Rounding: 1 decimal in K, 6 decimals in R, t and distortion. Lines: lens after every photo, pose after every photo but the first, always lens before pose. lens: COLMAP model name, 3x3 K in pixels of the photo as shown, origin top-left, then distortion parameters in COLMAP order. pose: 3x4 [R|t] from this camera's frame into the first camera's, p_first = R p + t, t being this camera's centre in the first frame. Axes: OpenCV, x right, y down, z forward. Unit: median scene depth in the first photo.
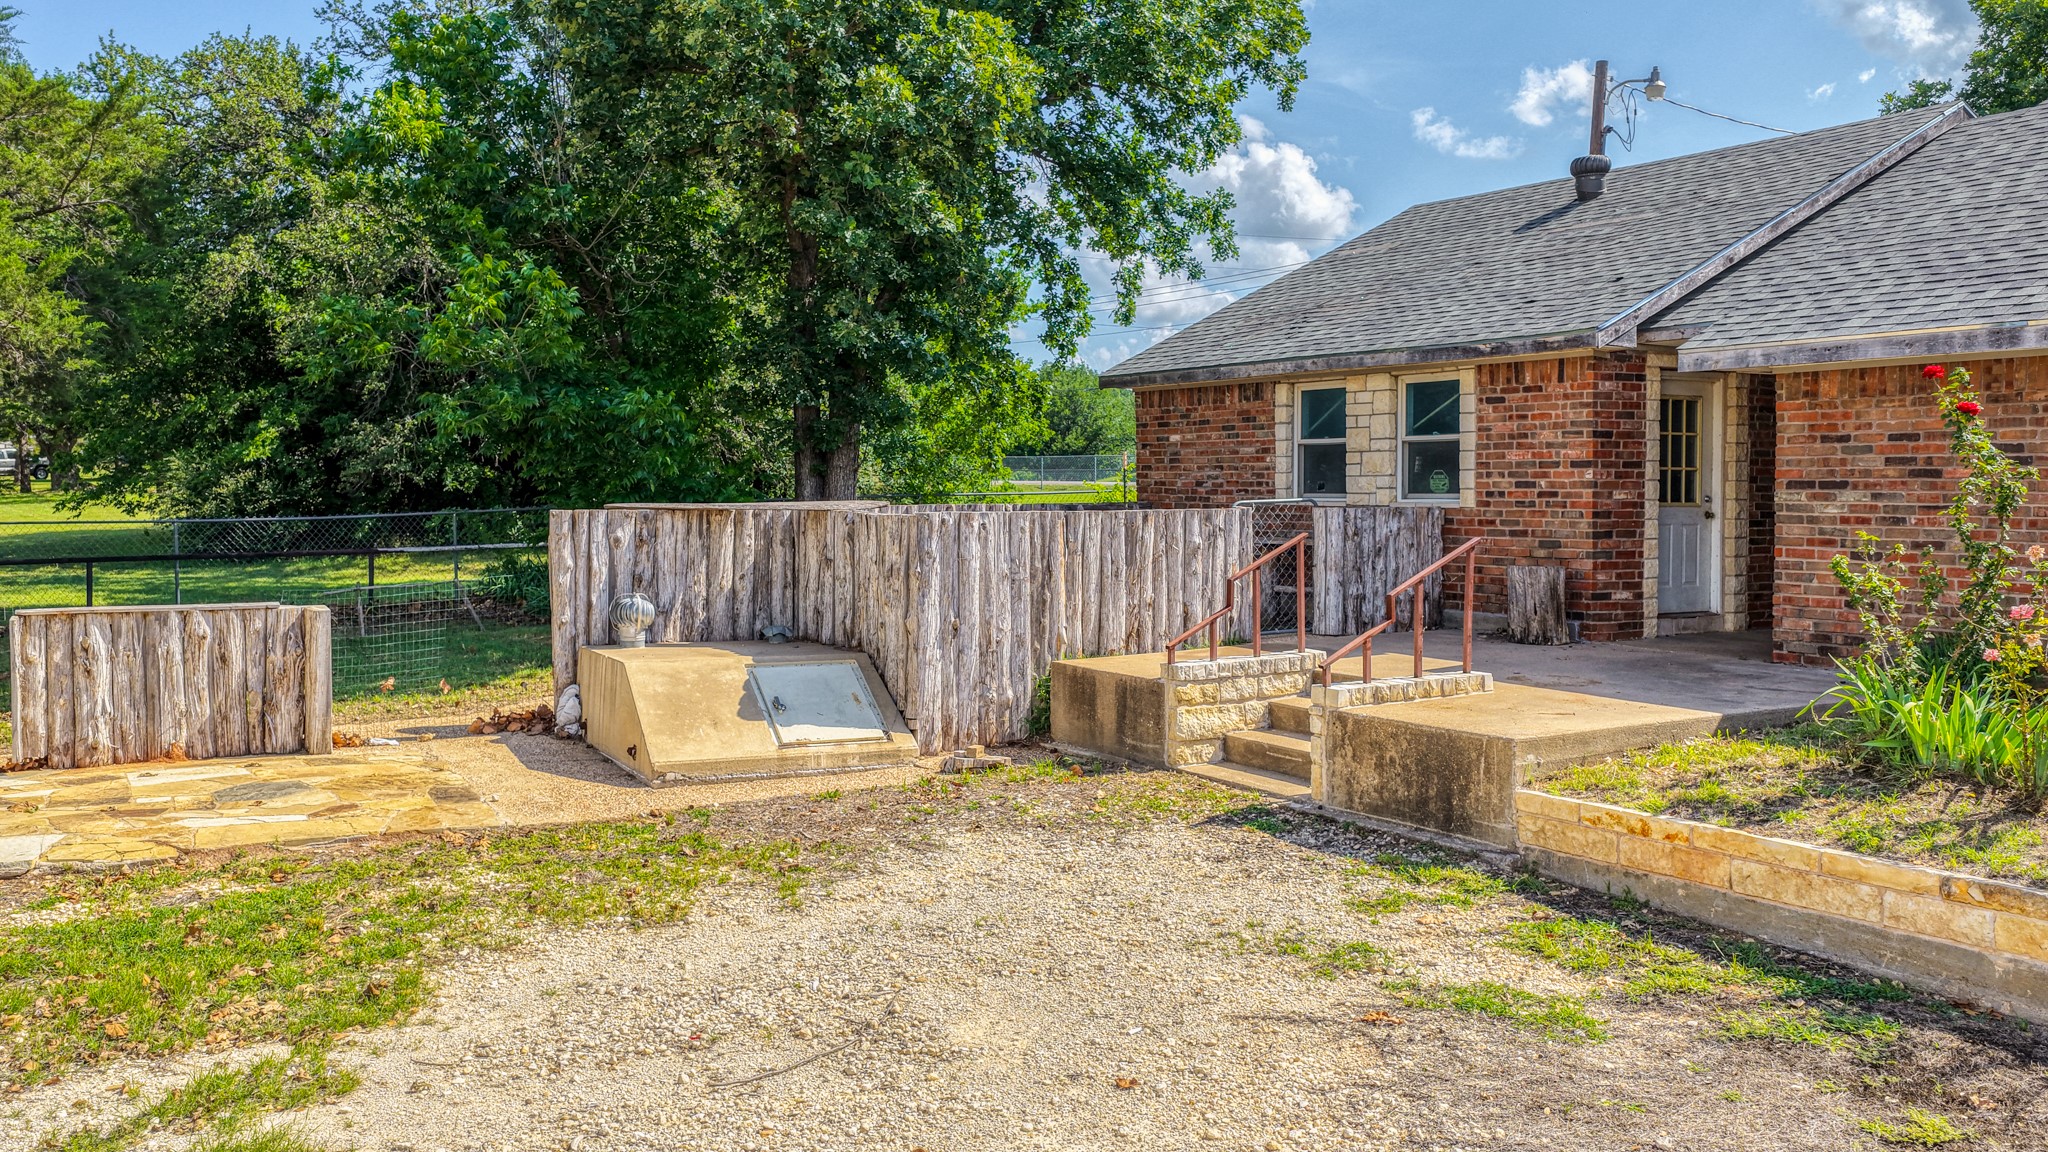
lens RADIAL K [[1700.0, 0, 1027.5], [0, 1700.0, 603.4], [0, 0, 1]] dist [-0.002203, 0.013293]
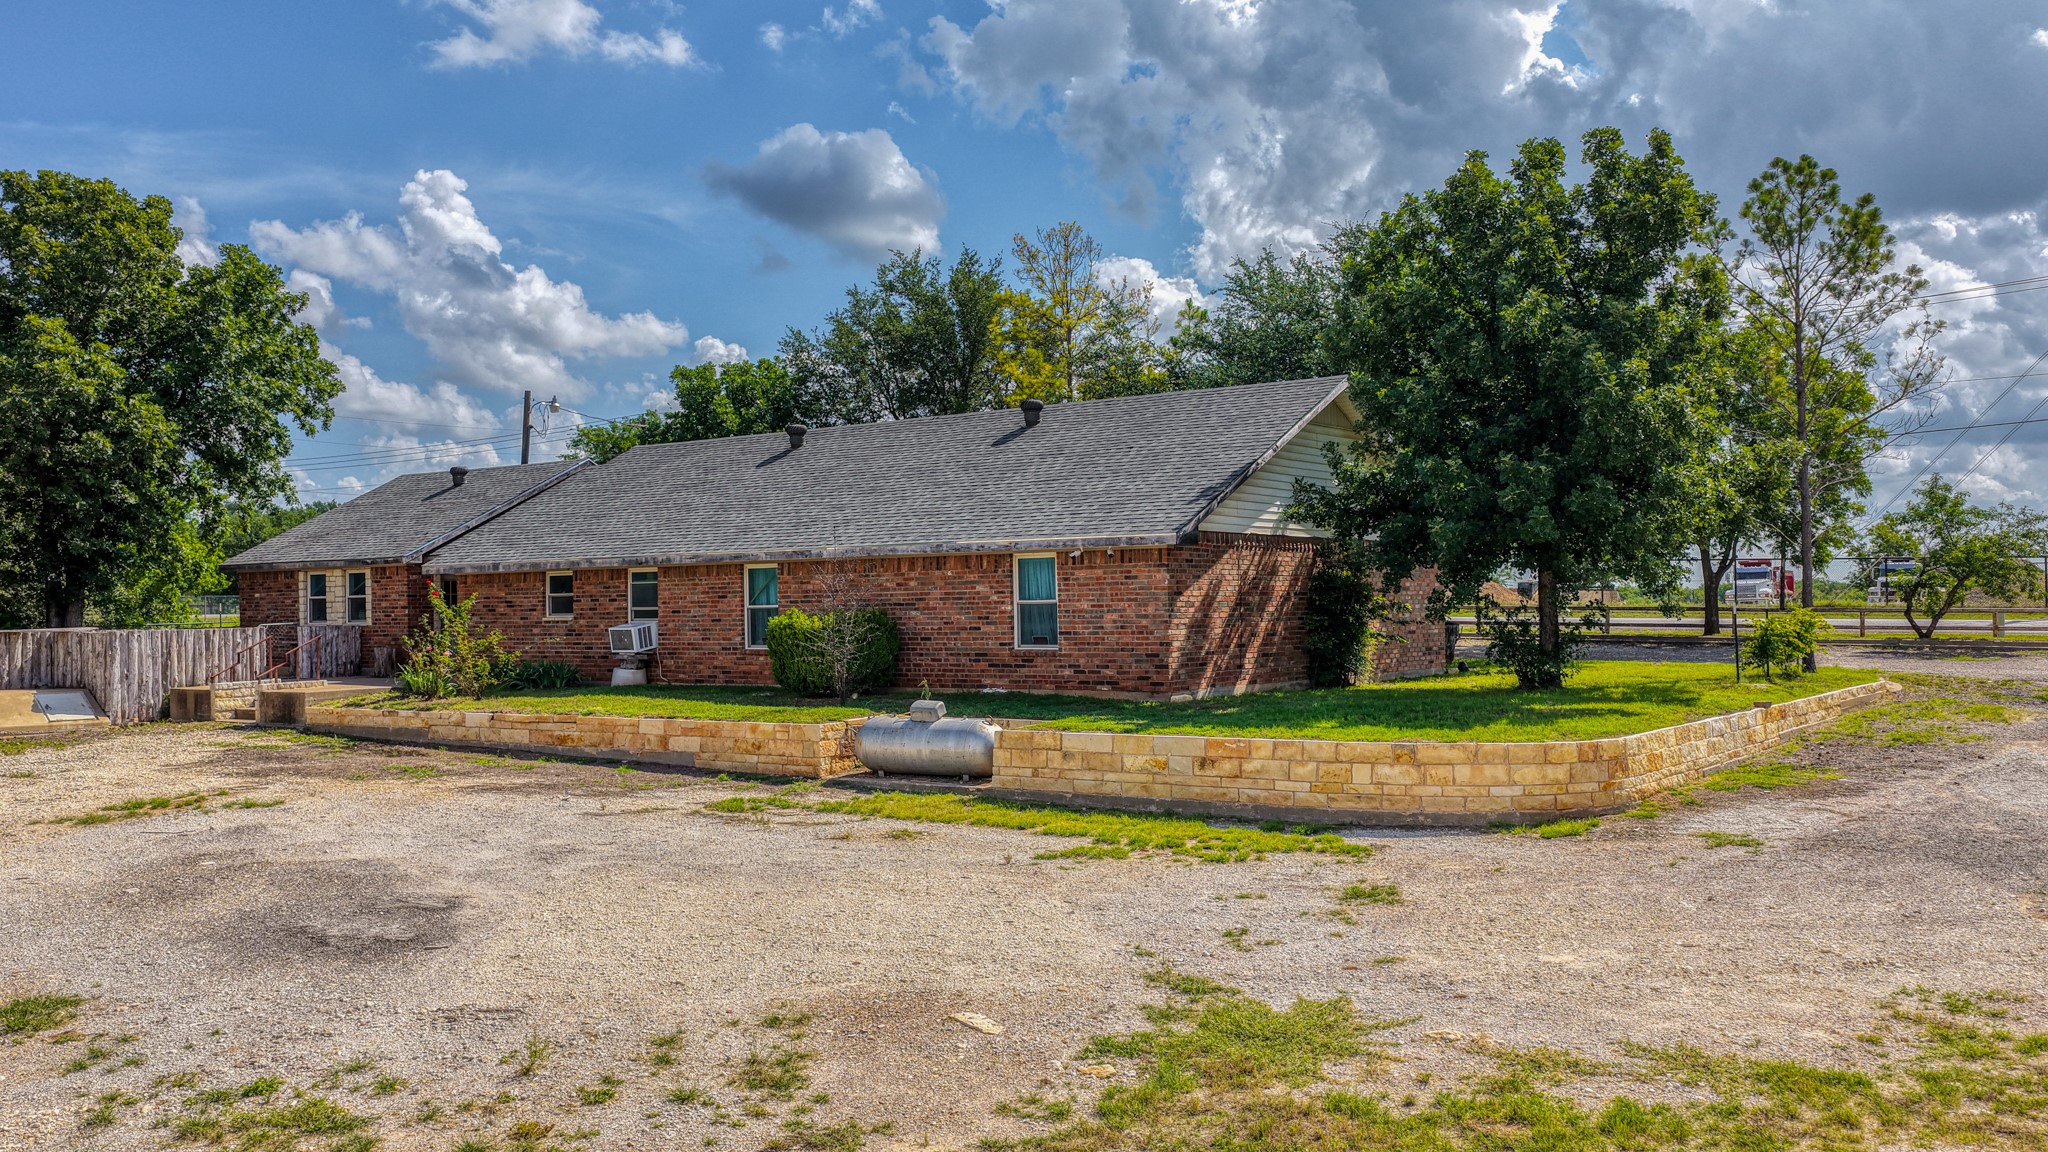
lens RADIAL K [[1700.0, 0, 1027.5], [0, 1700.0, 603.4], [0, 0, 1]] dist [-0.002203, 0.013293]
pose [[0.918918, -0.014948, 0.394165, 0.170509], [0.044526, 0.996826, -0.065999, 0.117789], [-0.391927, 0.078199, 0.916667, -1.641411]]
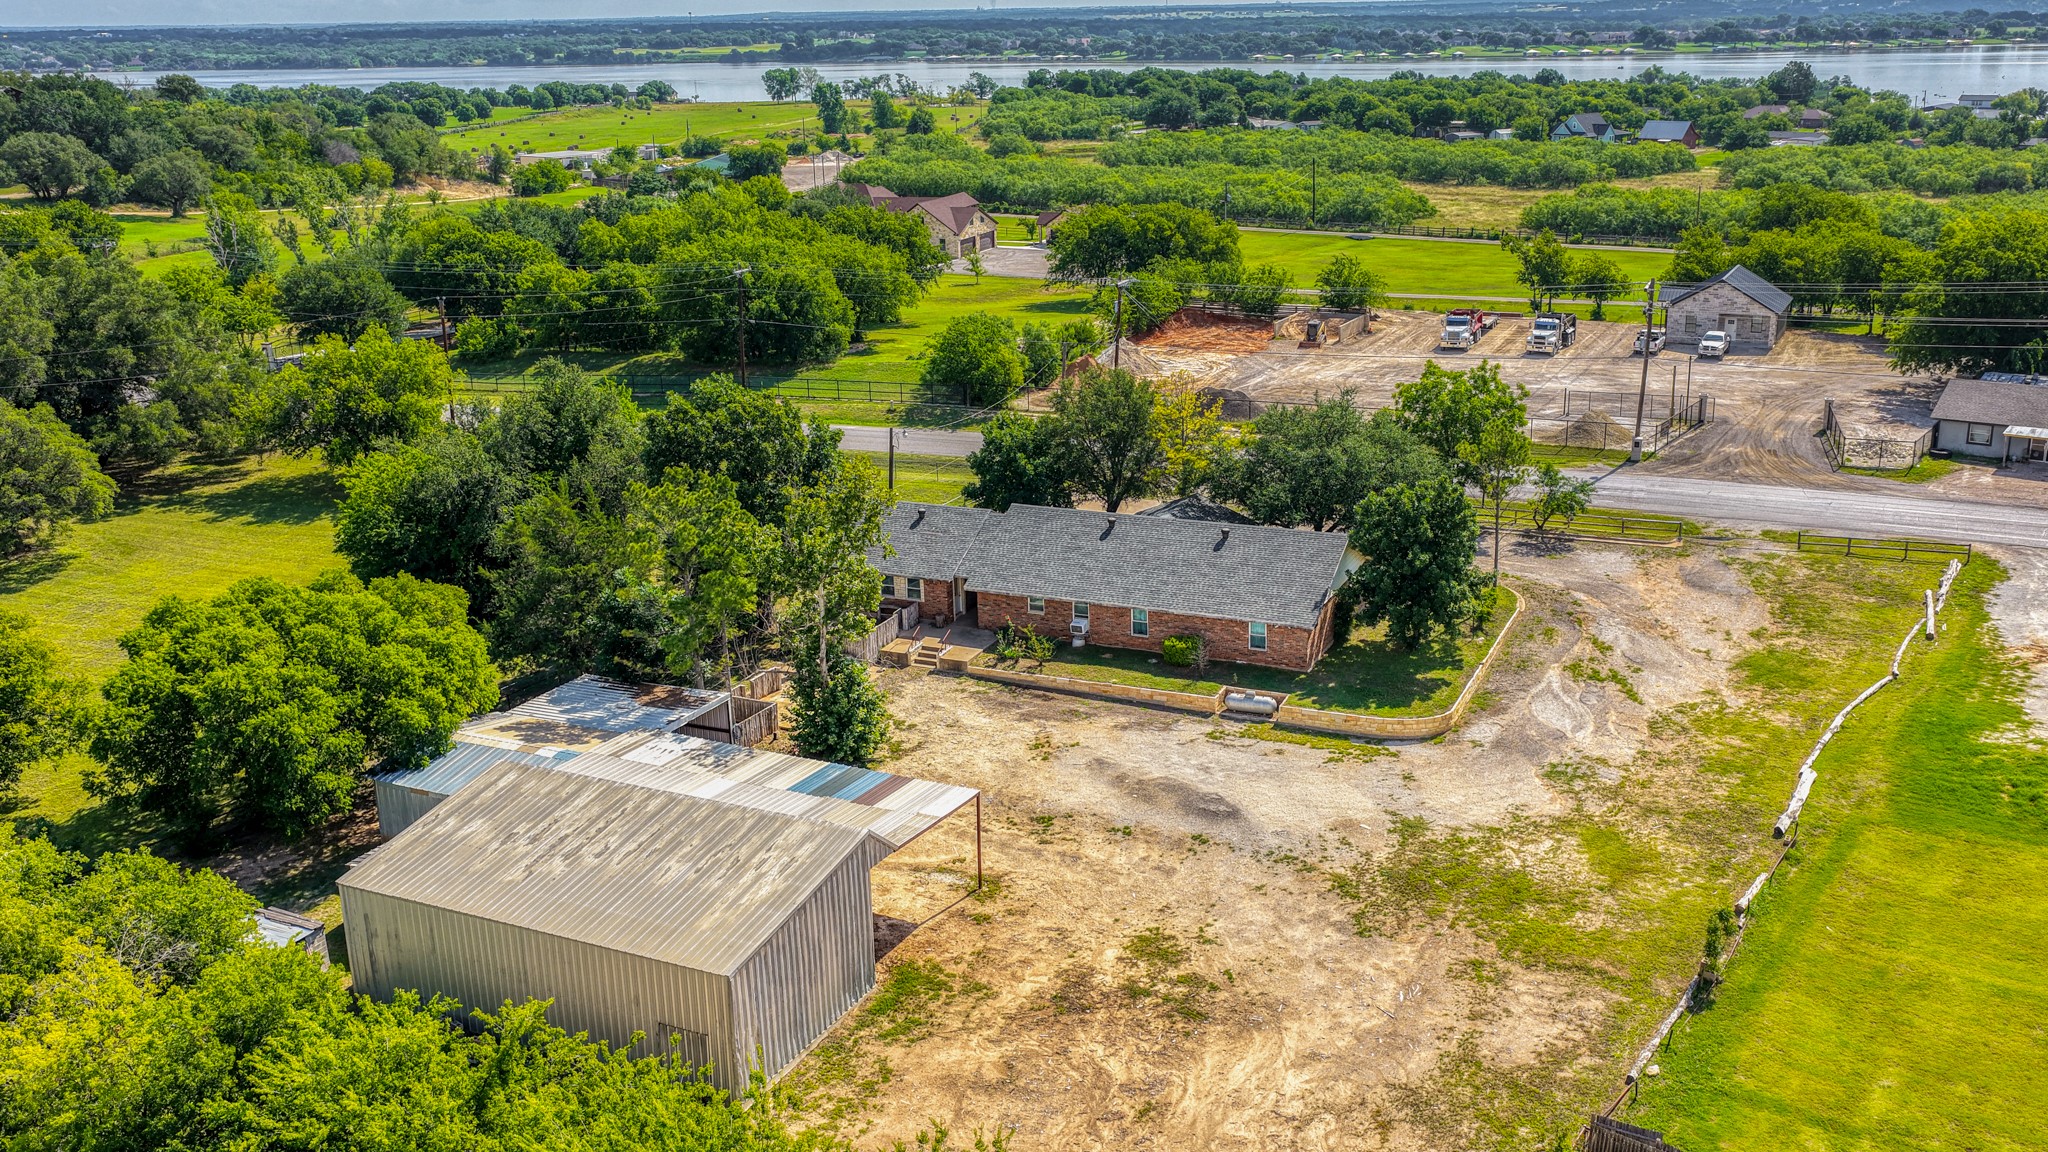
lens RADIAL K [[1818.9, 0, 1105.8], [0, 1818.9, 576.4], [0, 0, 1]] dist [0.001664, 0.010408]
pose [[0.802042, -0.187923, 0.566934, -2.742660], [0.055730, 0.968618, 0.242228, -1.611871], [-0.594663, -0.162681, 0.787344, -4.229022]]
